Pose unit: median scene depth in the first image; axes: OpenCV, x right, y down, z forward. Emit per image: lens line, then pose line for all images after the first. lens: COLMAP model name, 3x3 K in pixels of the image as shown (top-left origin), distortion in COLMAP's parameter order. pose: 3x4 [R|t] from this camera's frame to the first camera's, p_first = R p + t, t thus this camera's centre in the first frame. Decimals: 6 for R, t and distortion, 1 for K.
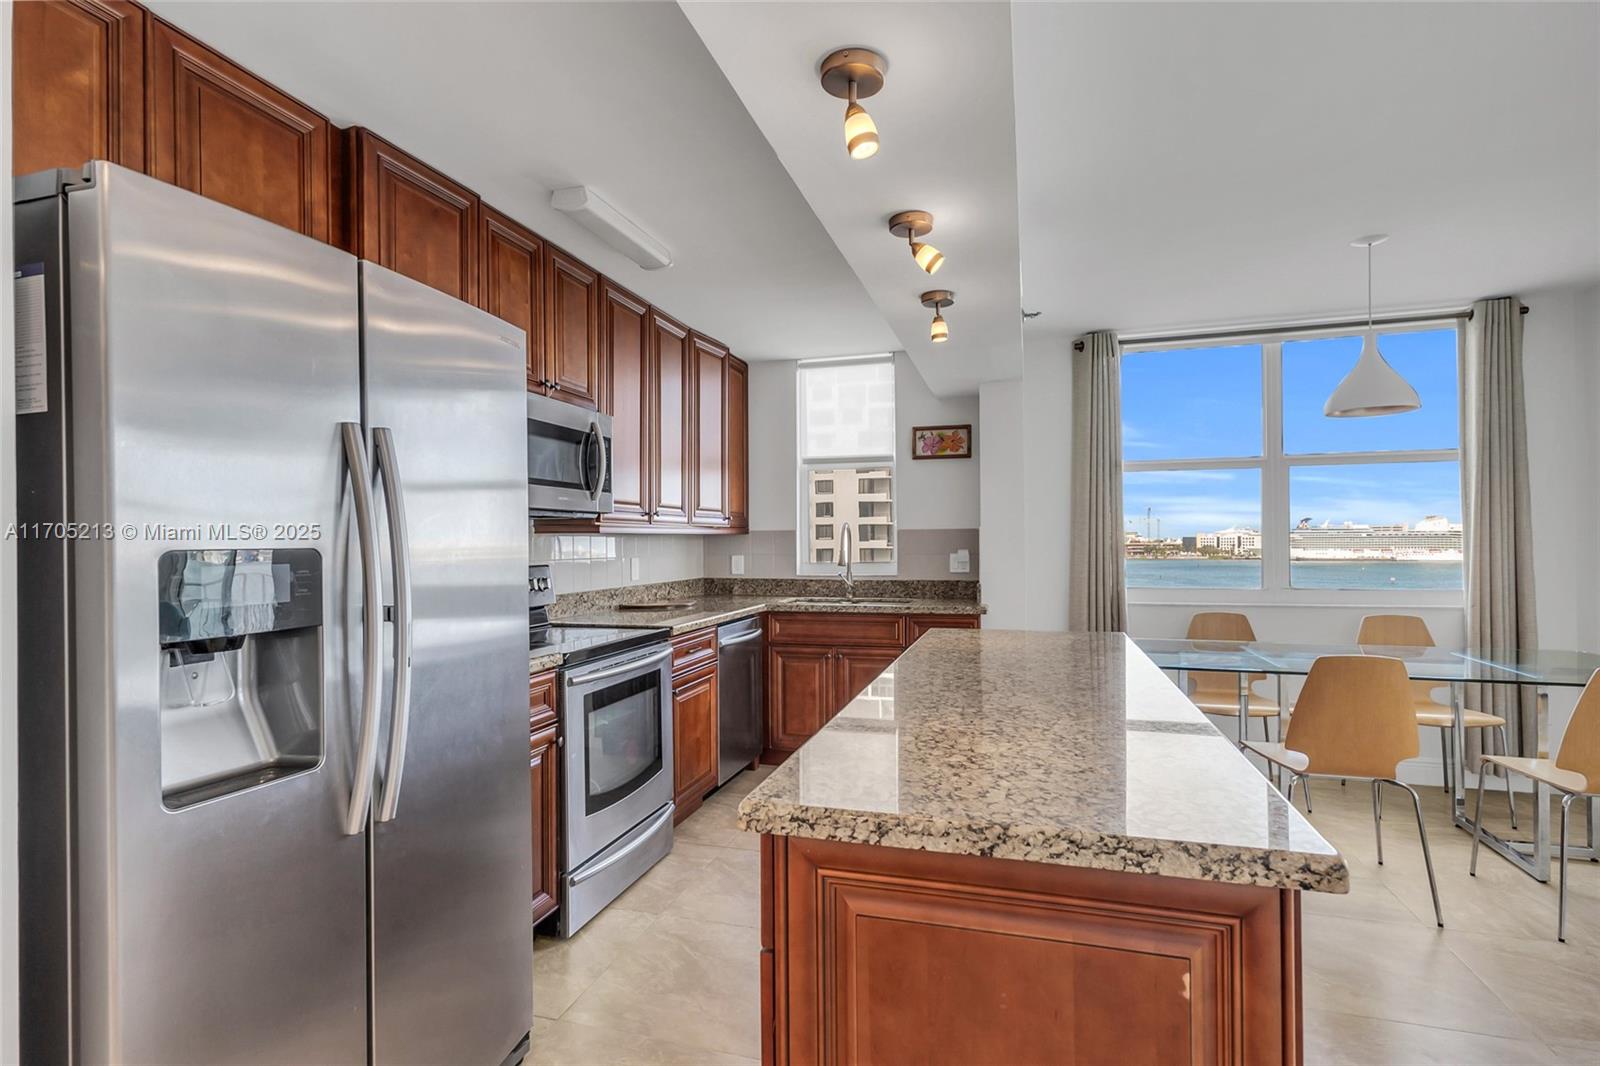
lens RADIAL K [[786.4, 0, 790.5], [0, 786.4, 539.5], [0, 0, 1]] dist [0.007473, -0.000966]
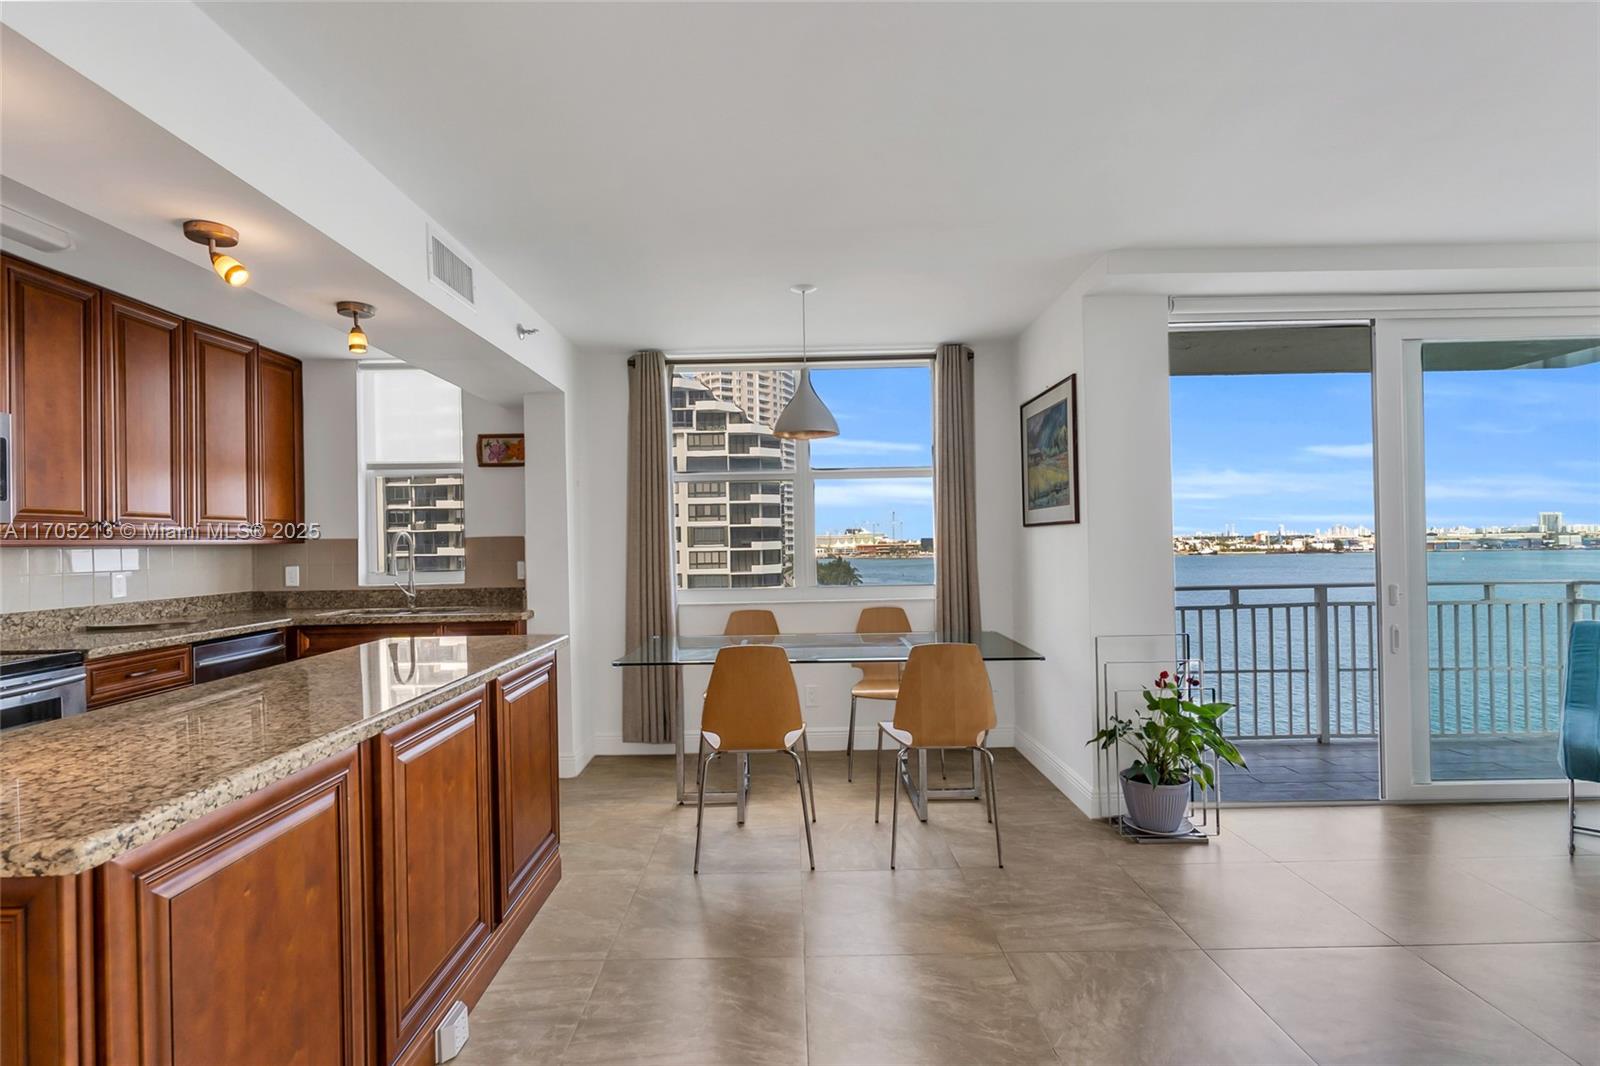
lens RADIAL K [[786.4, 0, 790.5], [0, 786.4, 539.5], [0, 0, 1]] dist [0.007473, -0.000966]
pose [[0.956687, -0.009129, 0.290976, 0.310299], [0.010425, 0.999941, -0.002906, -0.003609], [-0.290933, 0.005814, 0.956726, -0.087198]]
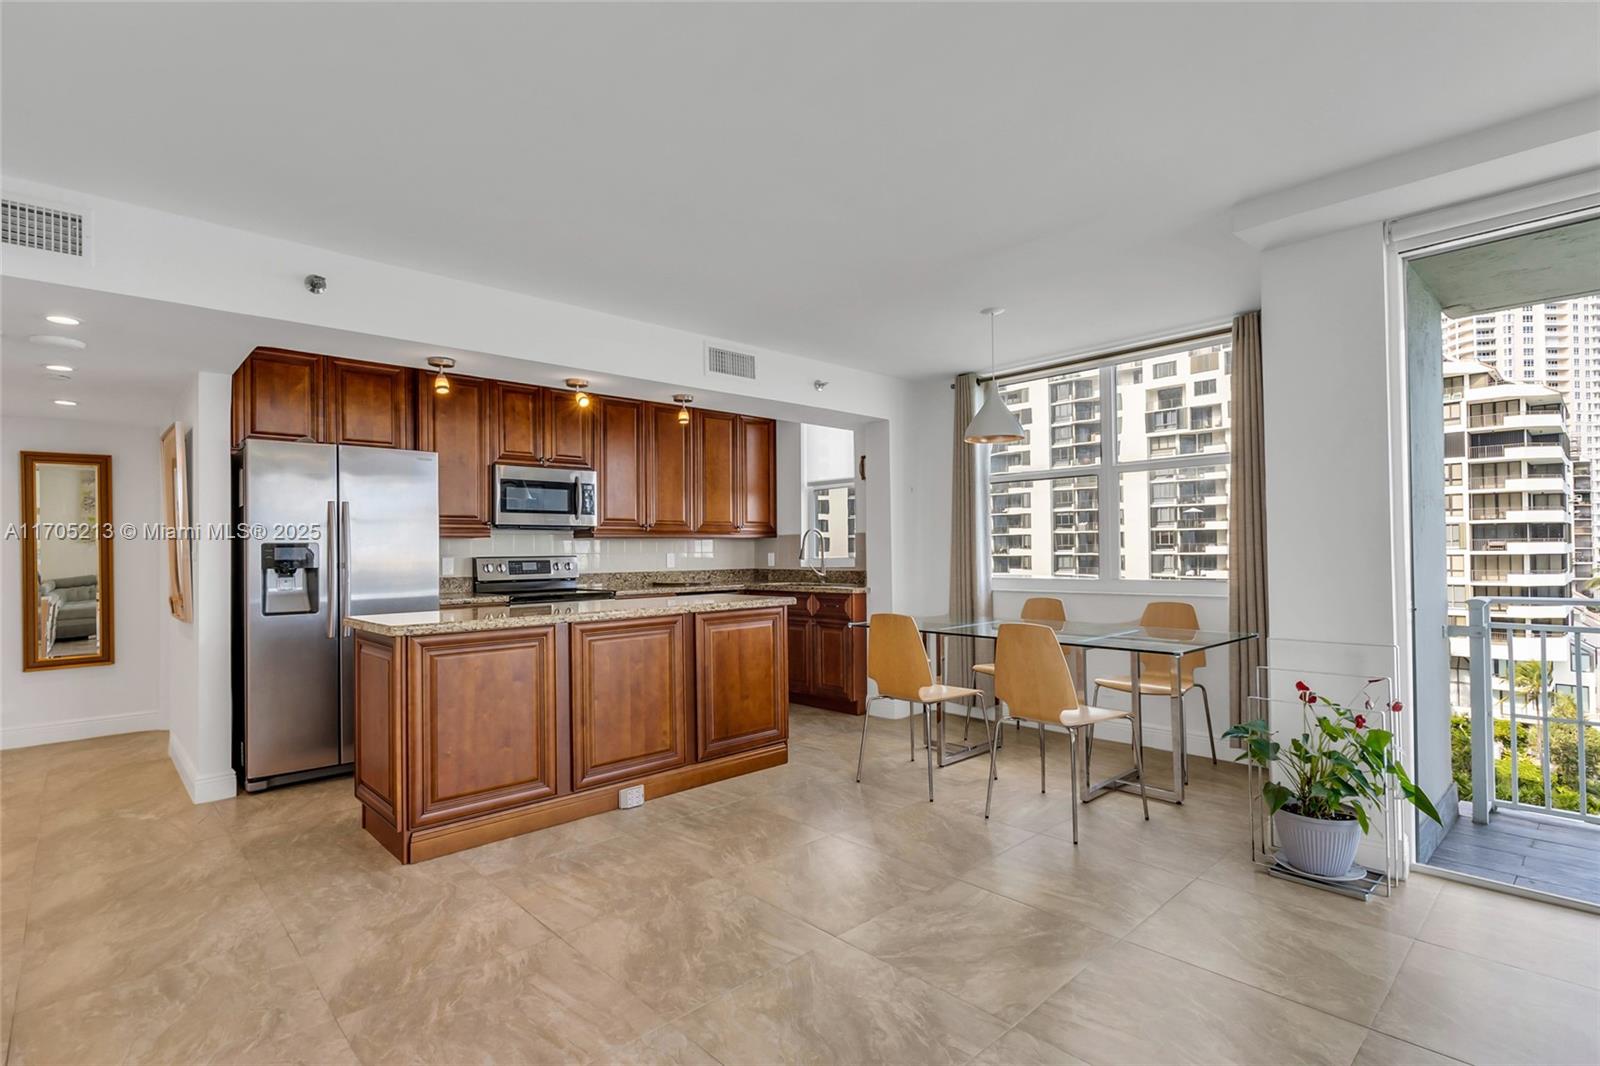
lens RADIAL K [[769.0, 0, 788.9], [0, 769.0, 540.7], [0, 0, 1]] dist [0.002870, 0.000507]
pose [[0.862647, -0.009039, -0.505725, 0.906755], [0.005153, 0.999945, -0.009082, 0.015222], [0.505780, 0.005229, 0.862647, -0.240810]]
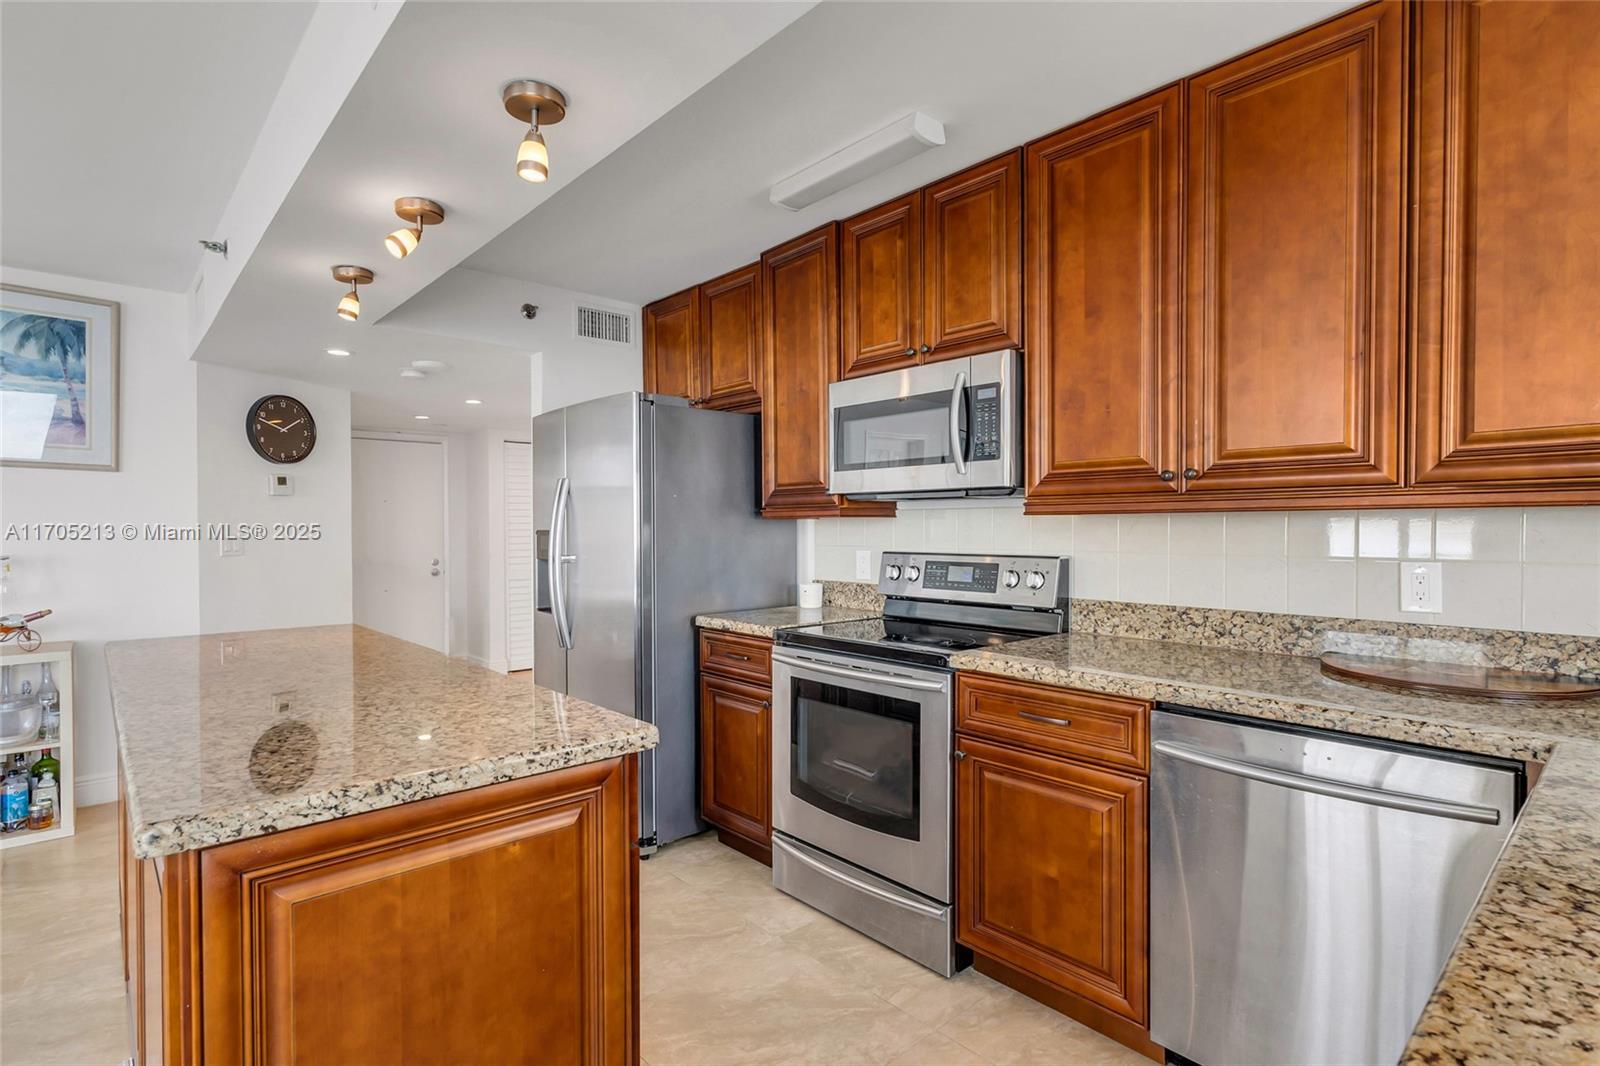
lens RADIAL K [[786.4, 0, 790.5], [0, 786.4, 539.5], [0, 0, 1]] dist [0.007473, -0.000966]
pose [[-0.520171, 0.024140, -0.853721, 0.430273], [0.008285, 0.999696, 0.023219, -0.003572], [0.854022, 0.005005, -0.520213, 1.070508]]
